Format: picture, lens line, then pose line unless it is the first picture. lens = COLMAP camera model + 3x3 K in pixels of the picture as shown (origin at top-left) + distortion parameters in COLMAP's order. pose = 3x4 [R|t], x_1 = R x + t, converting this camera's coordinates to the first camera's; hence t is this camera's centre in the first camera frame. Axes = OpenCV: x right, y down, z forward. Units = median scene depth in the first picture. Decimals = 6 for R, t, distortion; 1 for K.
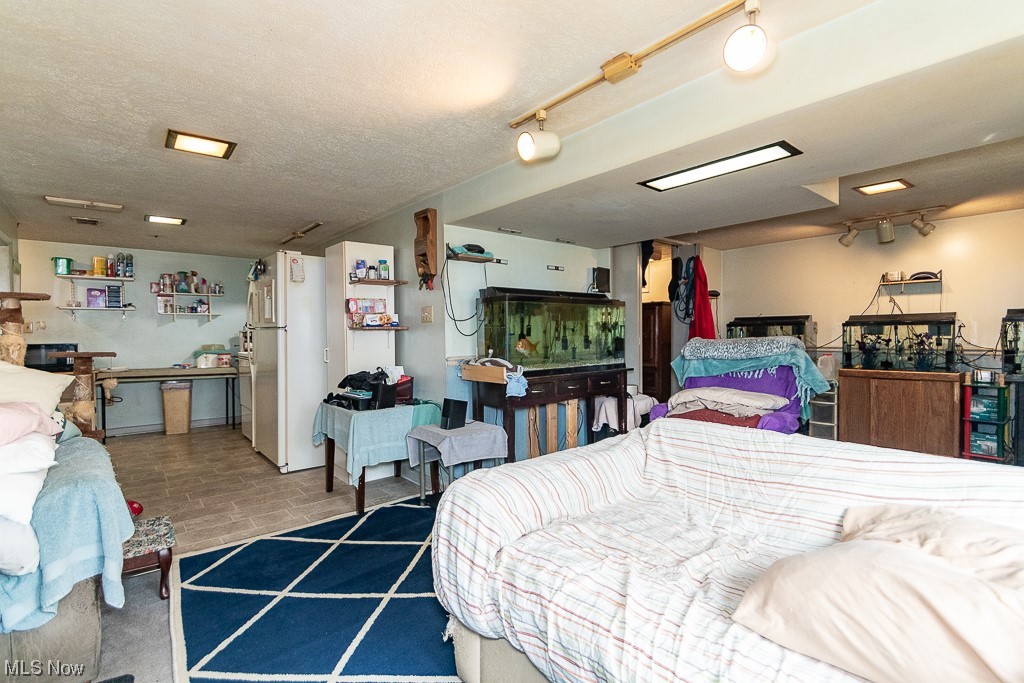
lens RADIAL K [[483.9, 0, 517.9], [0, 483.9, 346.7], [0, 0, 1]] dist [0.012985, -0.008091]
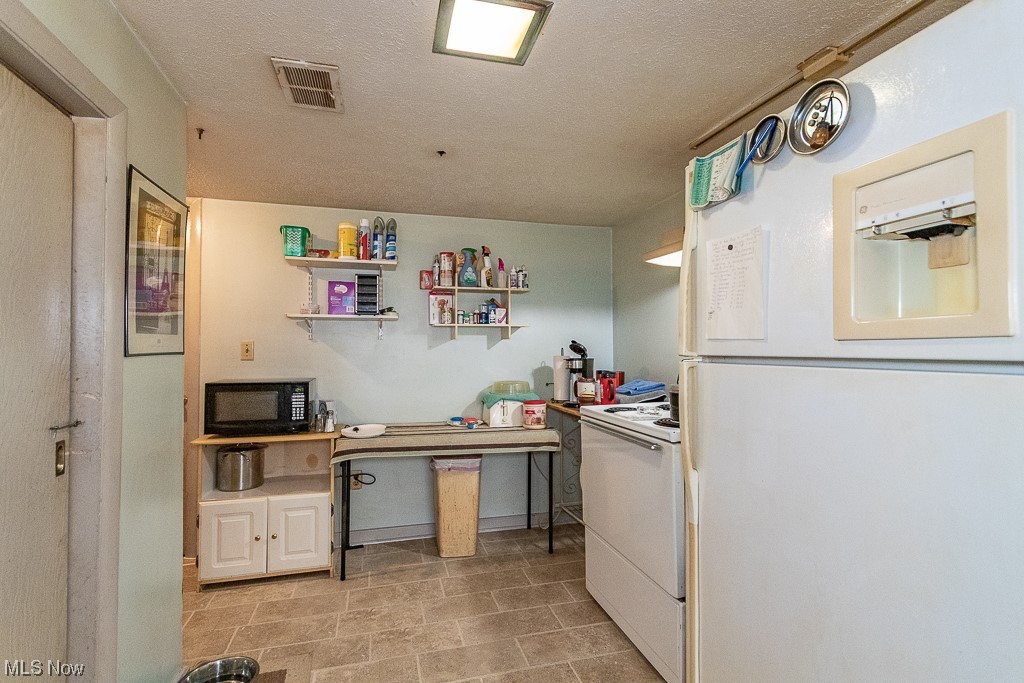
lens RADIAL K [[483.9, 0, 508.5], [0, 483.9, 338.8], [0, 0, 1]] dist [0.012985, -0.008091]
pose [[0.915579, -0.003870, -0.402120, -0.433616], [-0.016676, 0.998728, -0.047581, -0.027478], [0.401792, 0.050269, 0.914350, 0.528799]]
